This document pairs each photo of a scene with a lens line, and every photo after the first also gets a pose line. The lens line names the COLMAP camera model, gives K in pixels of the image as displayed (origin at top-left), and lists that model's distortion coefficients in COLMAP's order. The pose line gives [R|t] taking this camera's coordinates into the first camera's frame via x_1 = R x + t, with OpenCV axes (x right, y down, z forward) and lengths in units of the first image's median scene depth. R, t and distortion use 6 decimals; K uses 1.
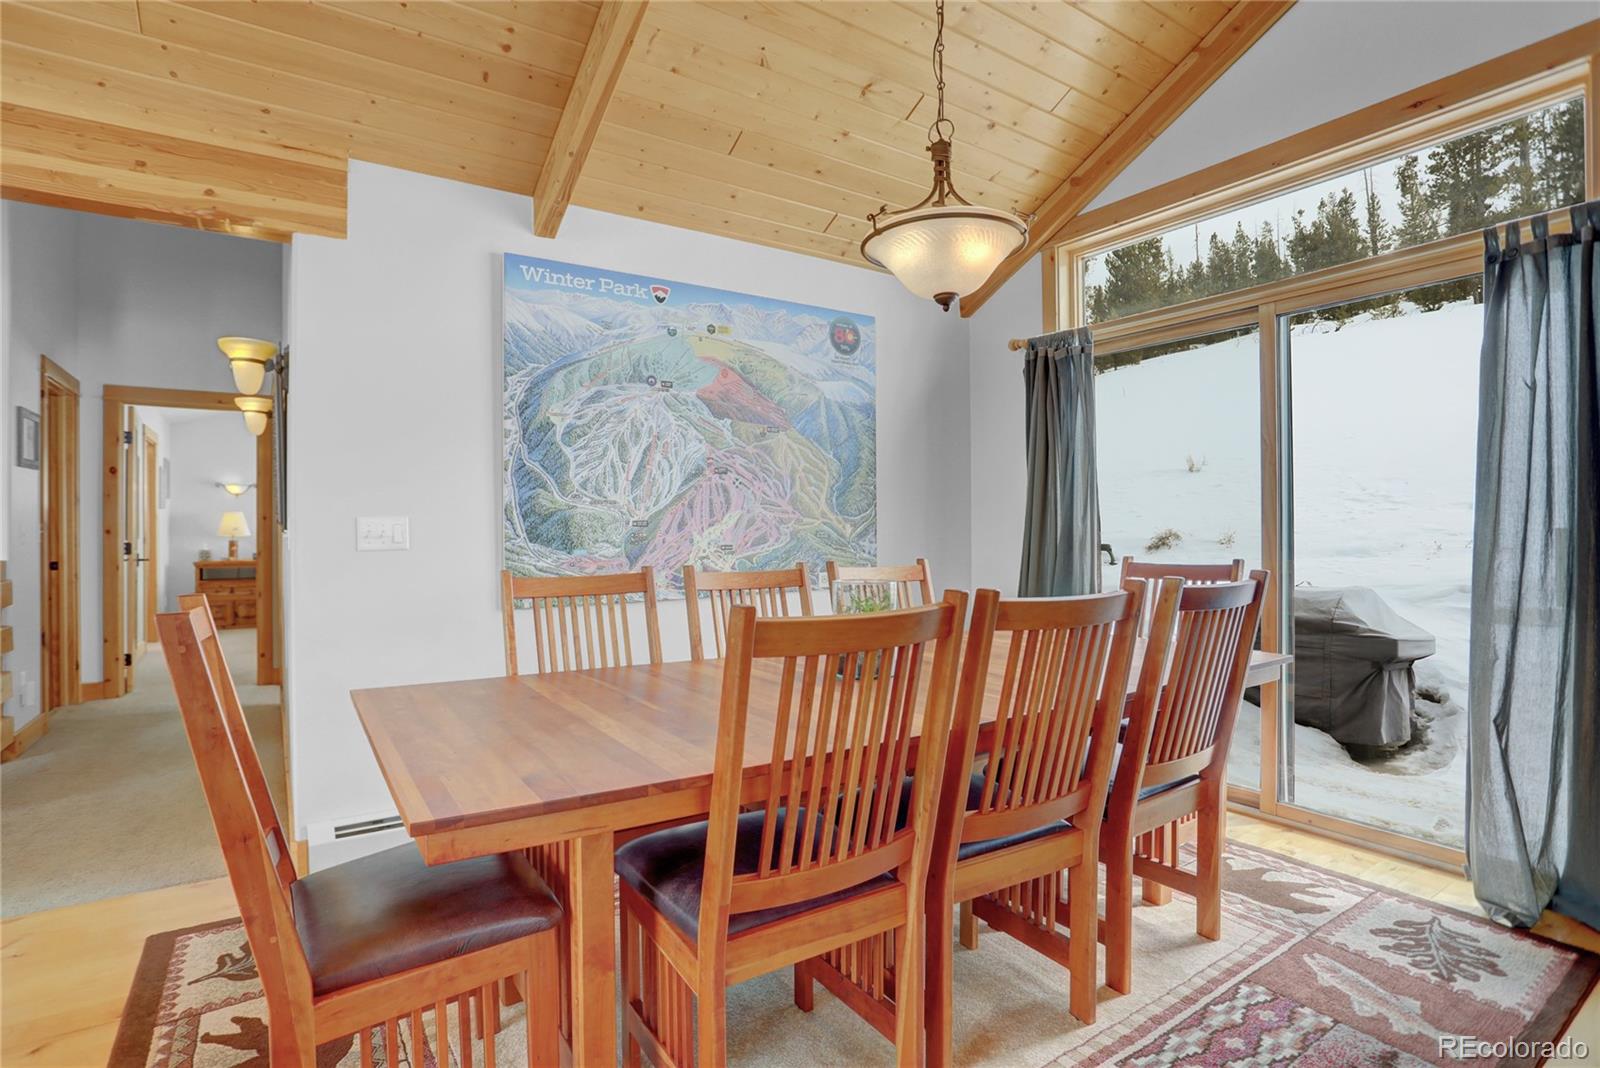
lens RADIAL K [[791.1, 0, 798.3], [0, 791.1, 528.1], [0, 0, 1]] dist [-0.042469, 0.012863]
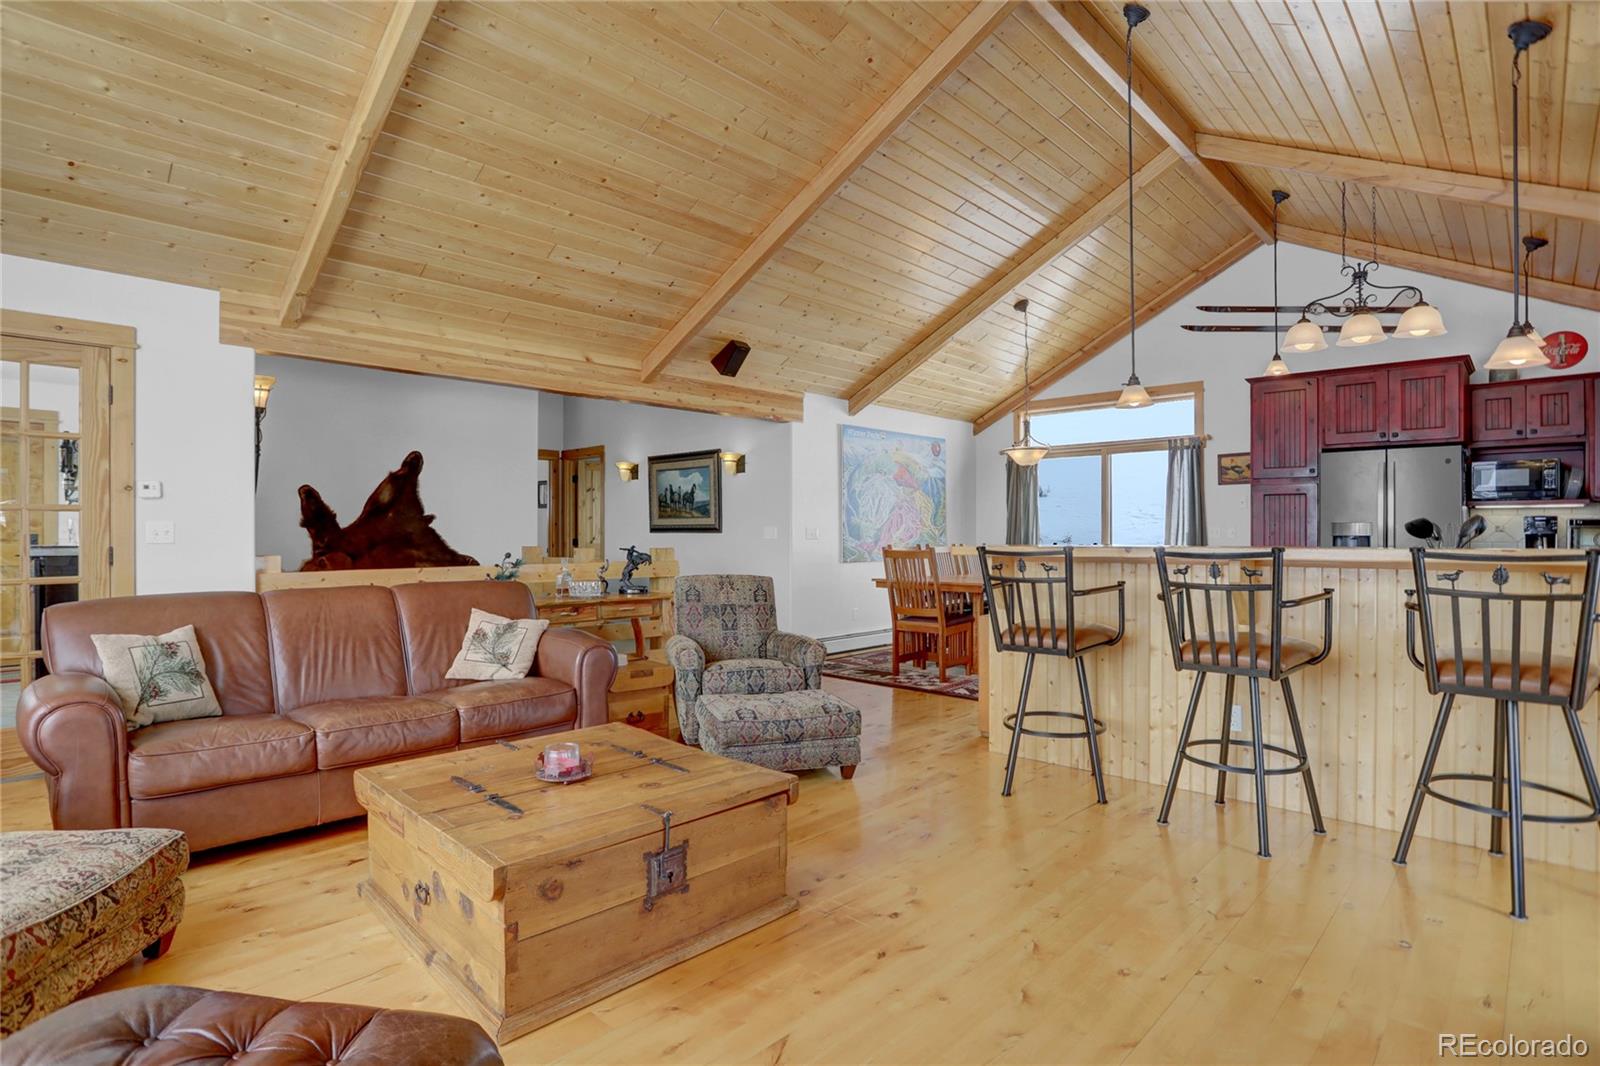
lens RADIAL K [[791.1, 0, 811.7], [0, 791.1, 528.6], [0, 0, 1]] dist [-0.042469, 0.012863]
pose [[0.974805, 0.004487, 0.223015, -1.020765], [-0.002861, 0.999967, -0.007612, 0.012108], [-0.223042, 0.006783, 0.974785, -1.473783]]
